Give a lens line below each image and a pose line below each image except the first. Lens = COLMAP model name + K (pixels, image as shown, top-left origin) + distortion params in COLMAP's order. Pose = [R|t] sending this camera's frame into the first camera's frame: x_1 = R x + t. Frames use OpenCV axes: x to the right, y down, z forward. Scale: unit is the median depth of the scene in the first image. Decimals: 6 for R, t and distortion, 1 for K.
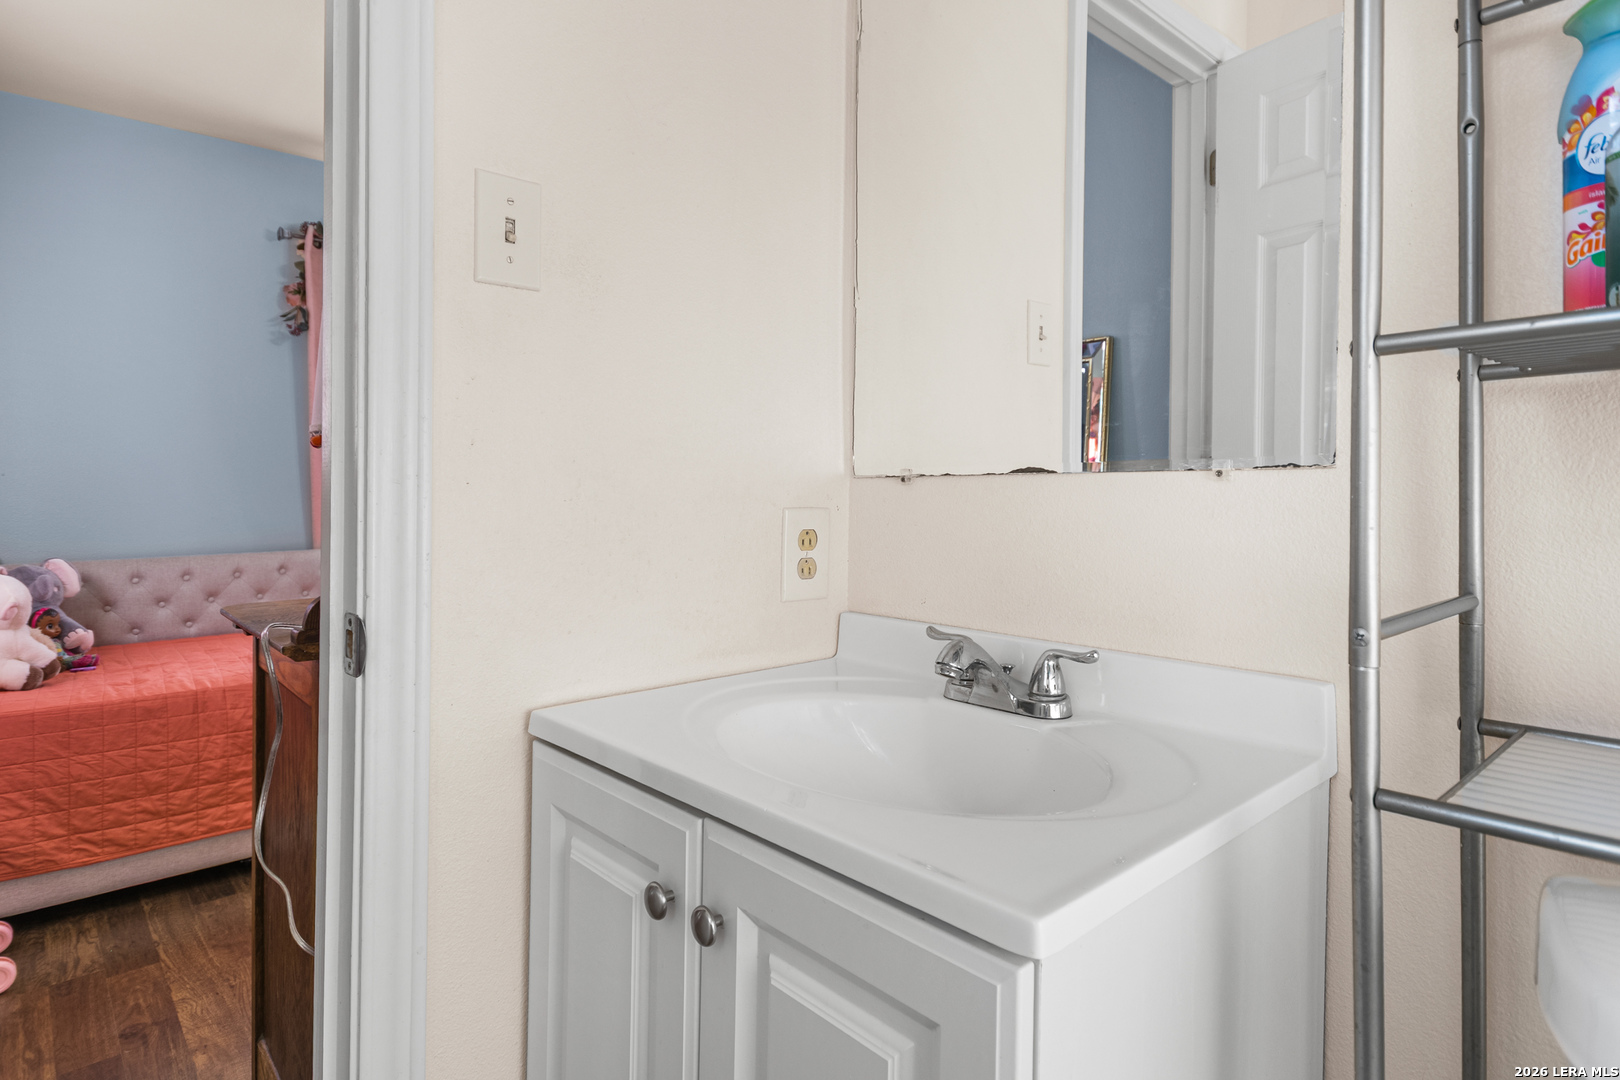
lens RADIAL K [[885.8, 0, 812.1], [0, 885.8, 474.4], [0, 0, 1]] dist [0.003252, 0.001063]
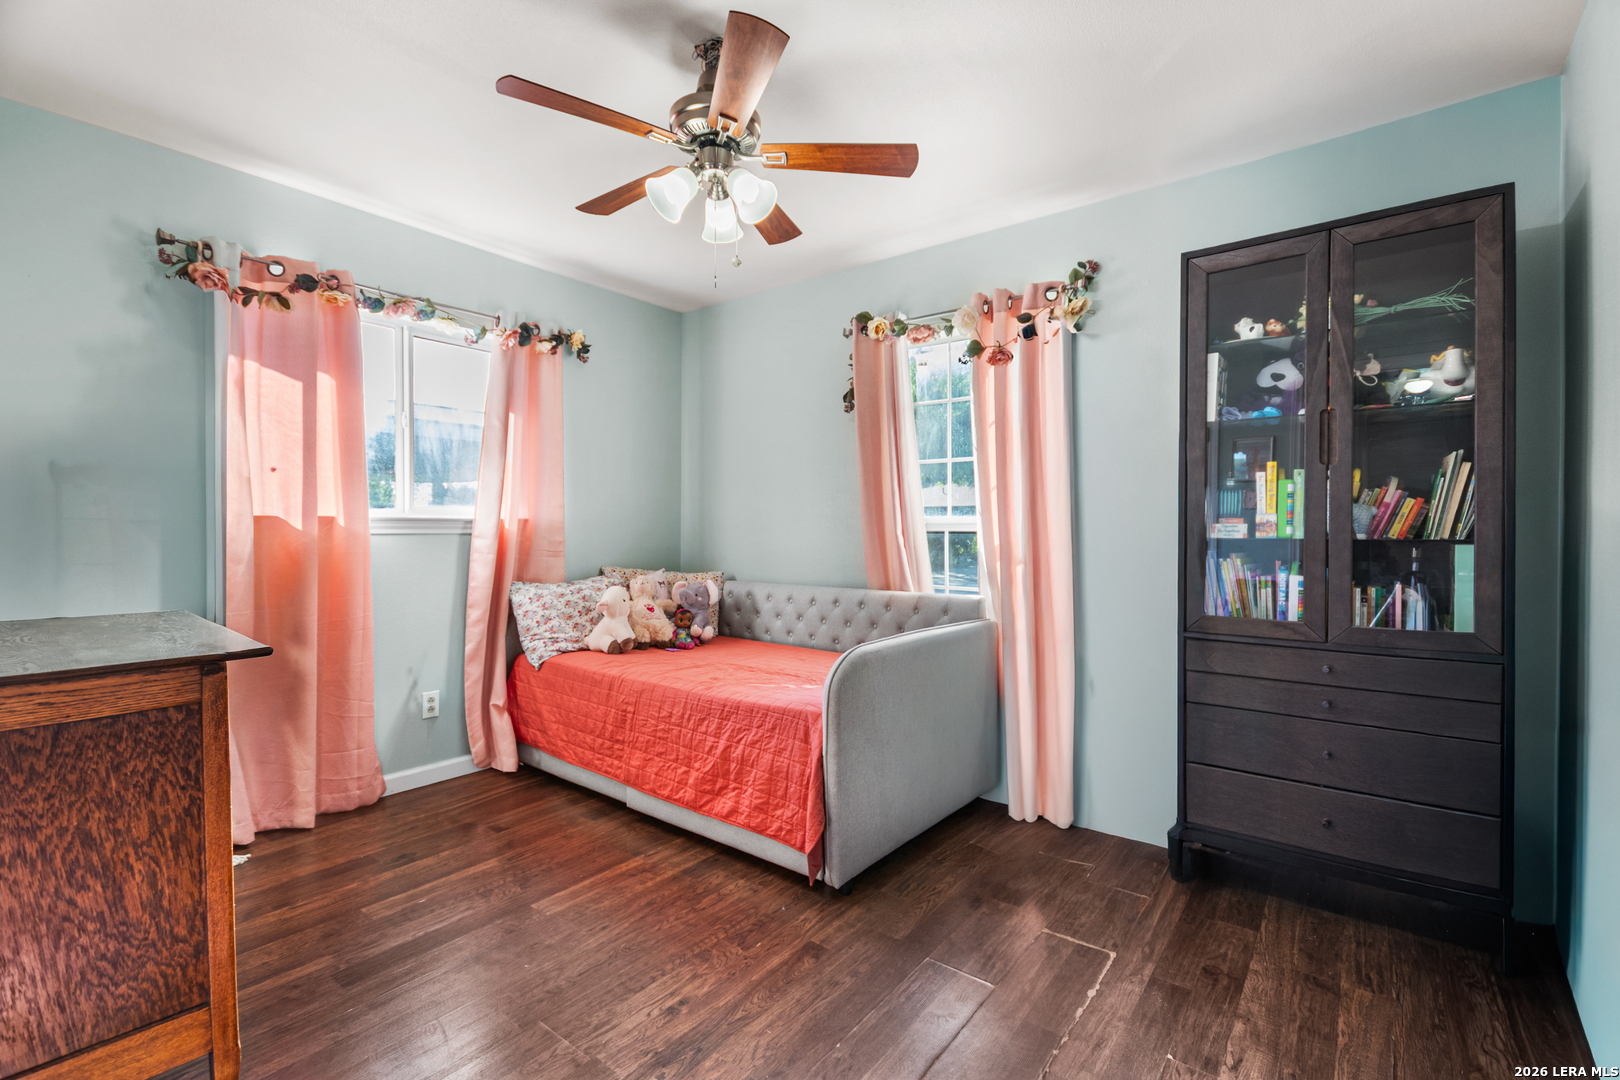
lens RADIAL K [[698.6, 0, 800.3], [0, 698.6, 540.5], [0, 0, 1]] dist [-0.000473, -0.000135]
pose [[0.174699, 0.010650, -0.984564, 0.354902], [-0.001194, 0.999943, 0.010605, 0.011432], [0.984621, -0.000677, 0.174702, 0.820868]]
